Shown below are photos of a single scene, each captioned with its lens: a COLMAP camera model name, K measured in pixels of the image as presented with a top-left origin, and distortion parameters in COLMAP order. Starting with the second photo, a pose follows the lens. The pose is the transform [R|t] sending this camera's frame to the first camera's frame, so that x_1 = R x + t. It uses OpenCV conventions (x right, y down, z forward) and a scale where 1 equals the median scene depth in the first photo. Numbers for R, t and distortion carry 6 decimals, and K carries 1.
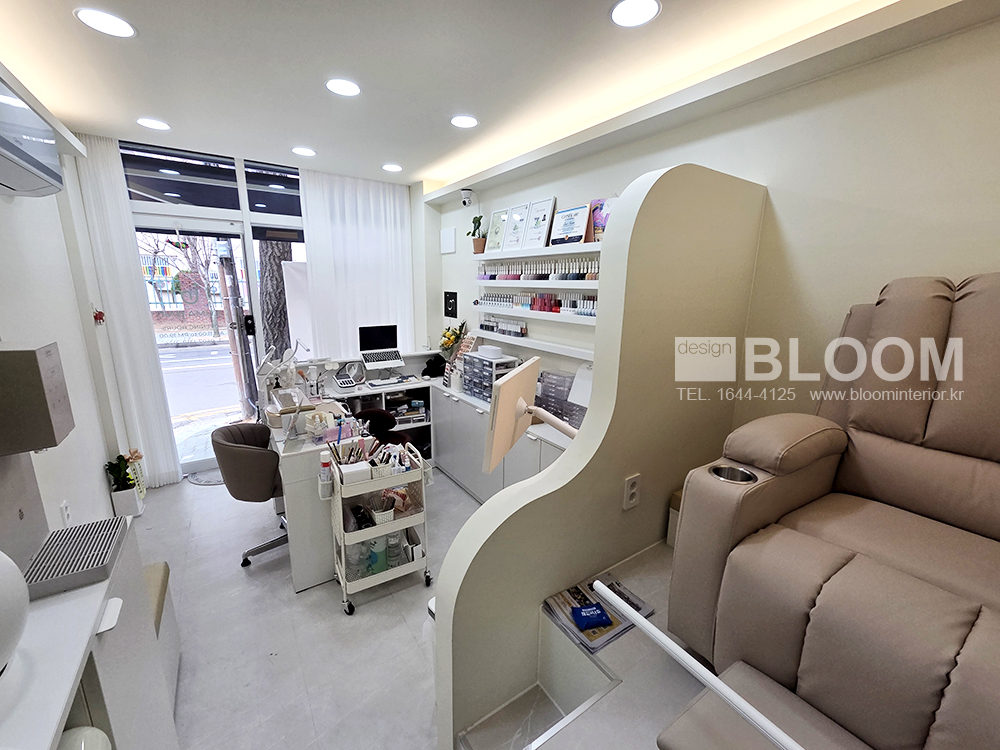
lens RADIAL K [[409.4, 0, 500.0], [0, 409.4, 375.0], [0, 0, 1]] dist [0.006998, -0.000528]
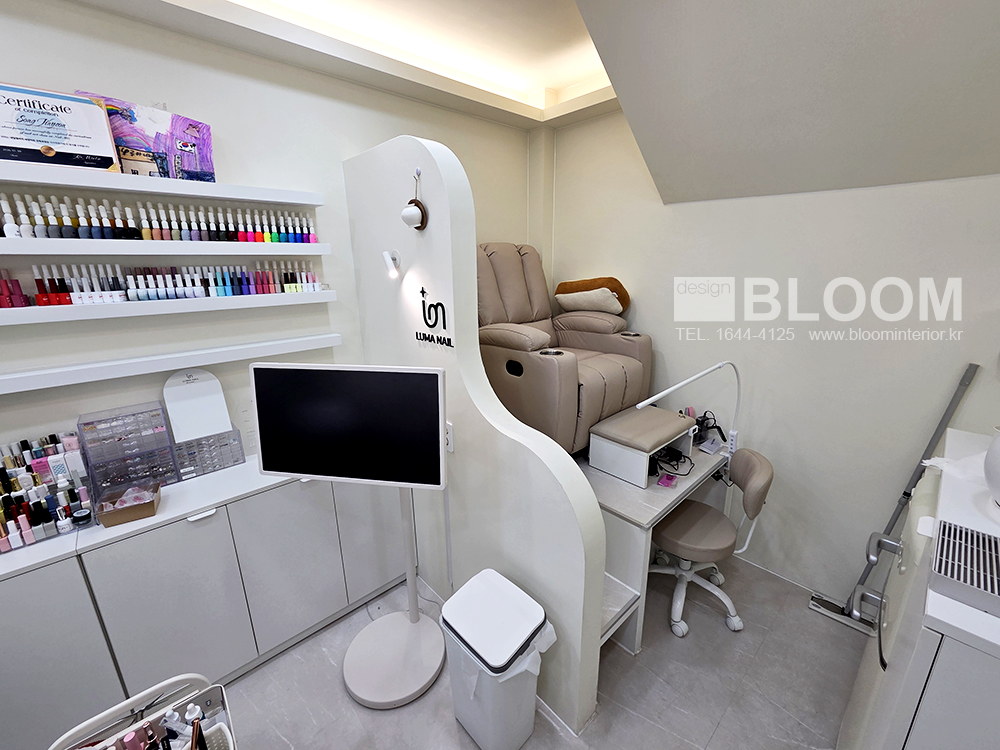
lens RADIAL K [[409.4, 0, 500.0], [0, 409.4, 375.0], [0, 0, 1]] dist [0.006998, -0.000528]
pose [[-0.146752, -0.280827, 0.948473, -0.446473], [0.221180, 0.925260, 0.308176, -0.109920], [-0.964128, 0.255009, -0.073670, 0.544595]]
